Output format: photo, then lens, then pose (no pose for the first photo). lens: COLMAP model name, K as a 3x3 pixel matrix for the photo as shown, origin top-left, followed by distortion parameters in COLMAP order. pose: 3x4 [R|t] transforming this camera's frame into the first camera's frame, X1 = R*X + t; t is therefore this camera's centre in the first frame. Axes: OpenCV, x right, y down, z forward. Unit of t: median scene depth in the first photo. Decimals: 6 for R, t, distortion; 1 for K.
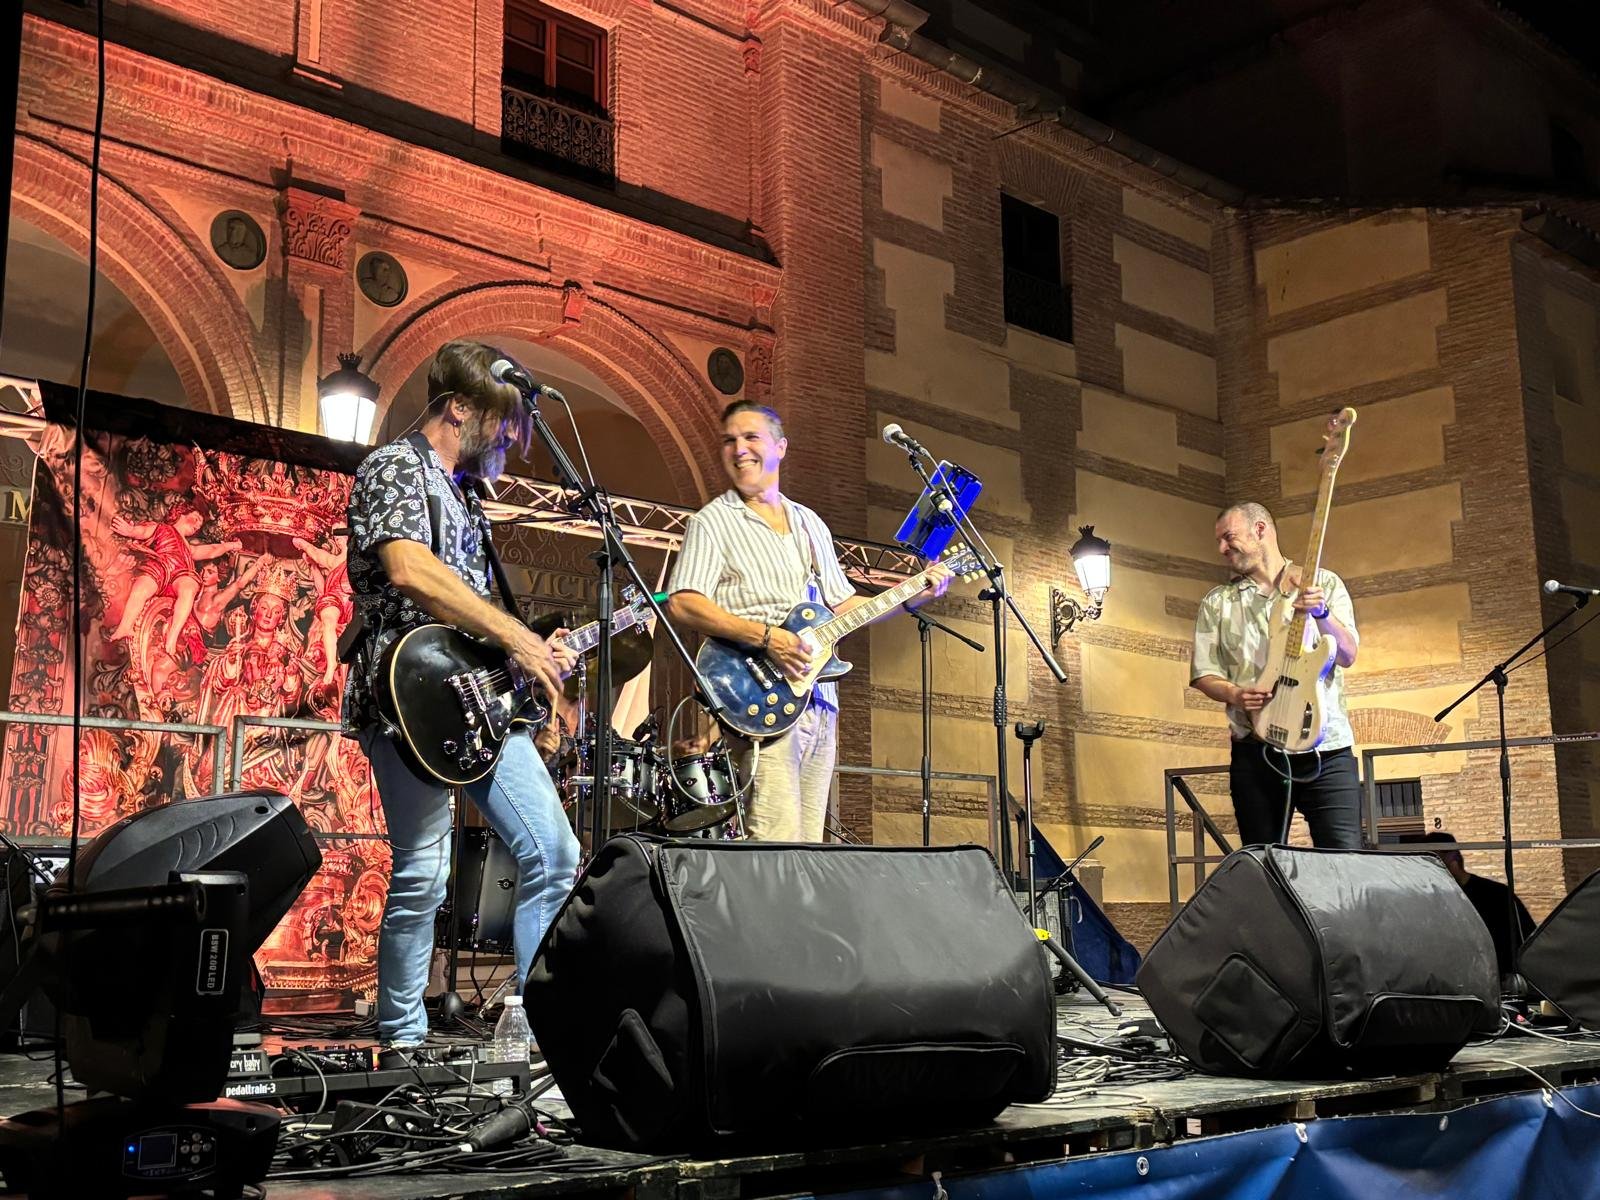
lens RADIAL K [[1720.1, 0, 839.5], [0, 1720.1, 598.6], [0, 0, 1]] dist [0.128749, -0.386013]
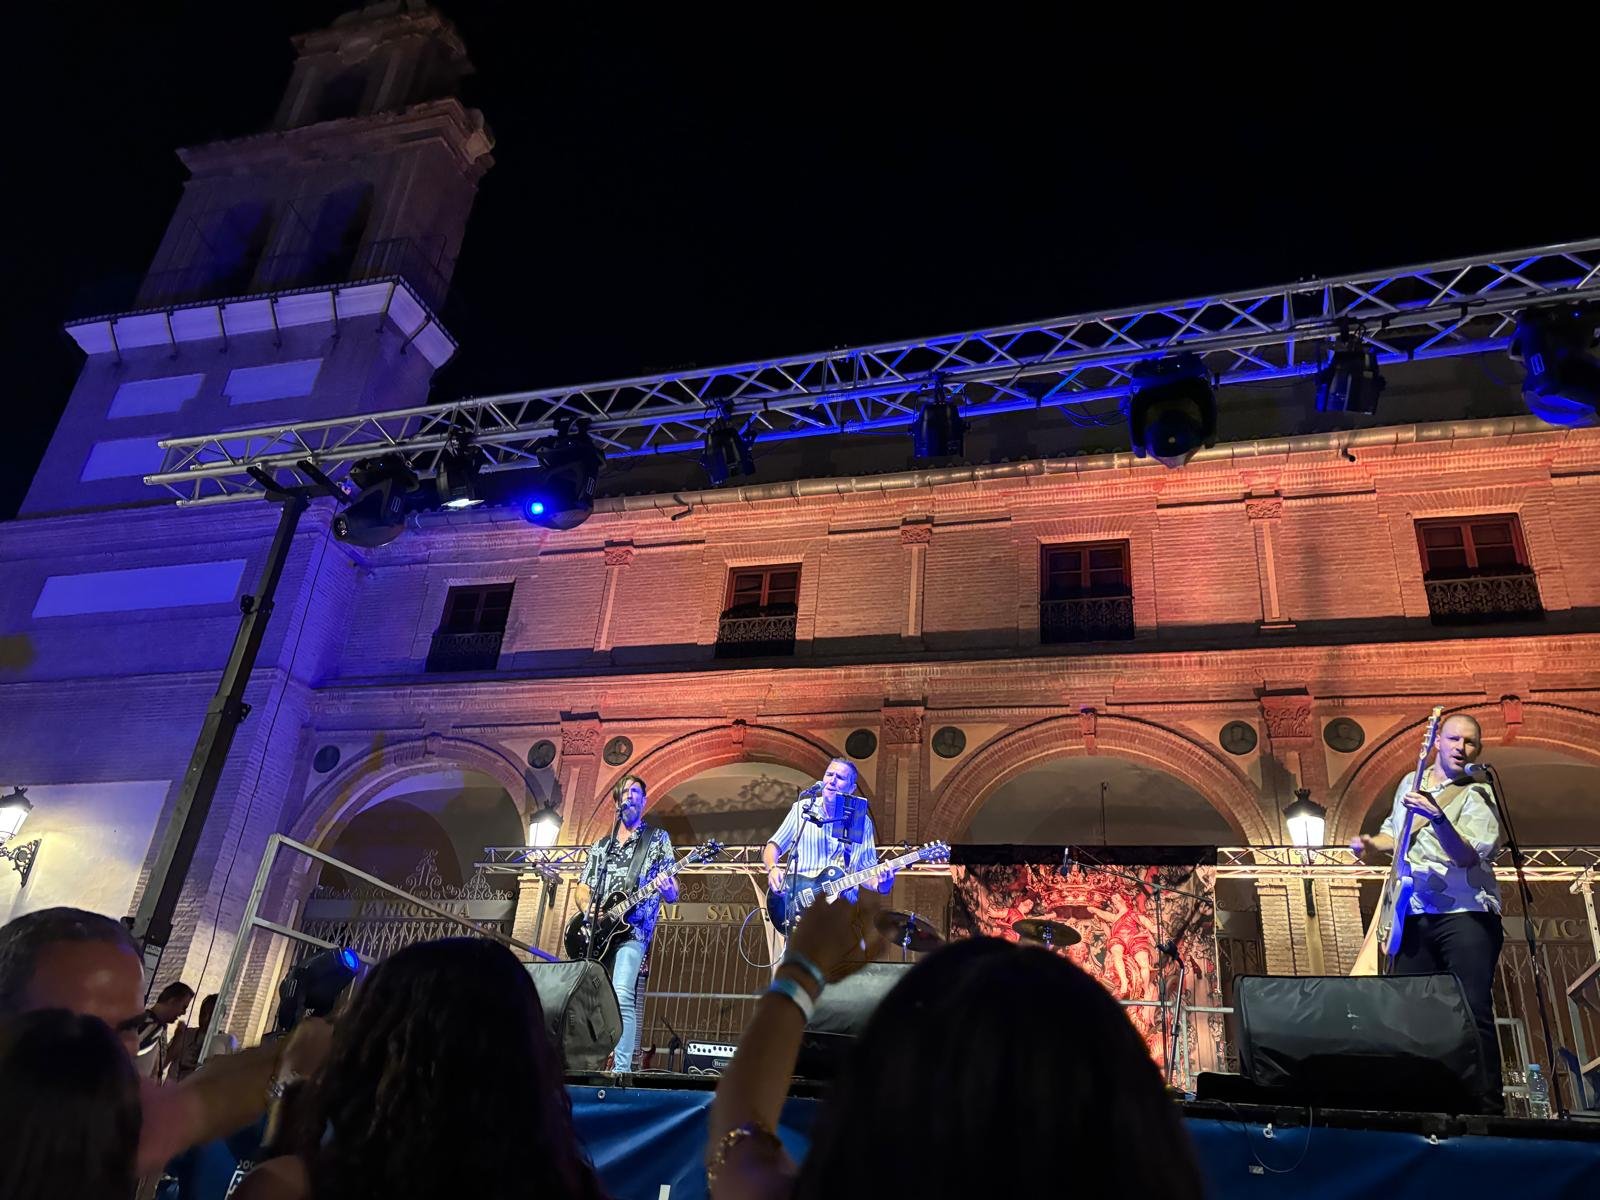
lens RADIAL K [[1217.1, 0, 845.4], [0, 1217.1, 600.6], [0, 0, 1]] dist [0.054058, -0.036438]
pose [[0.502601, -0.356041, -0.787799, 0.367069], [0.070823, 0.925152, -0.372933, 0.069403], [0.861613, 0.131642, 0.490198, 0.074092]]
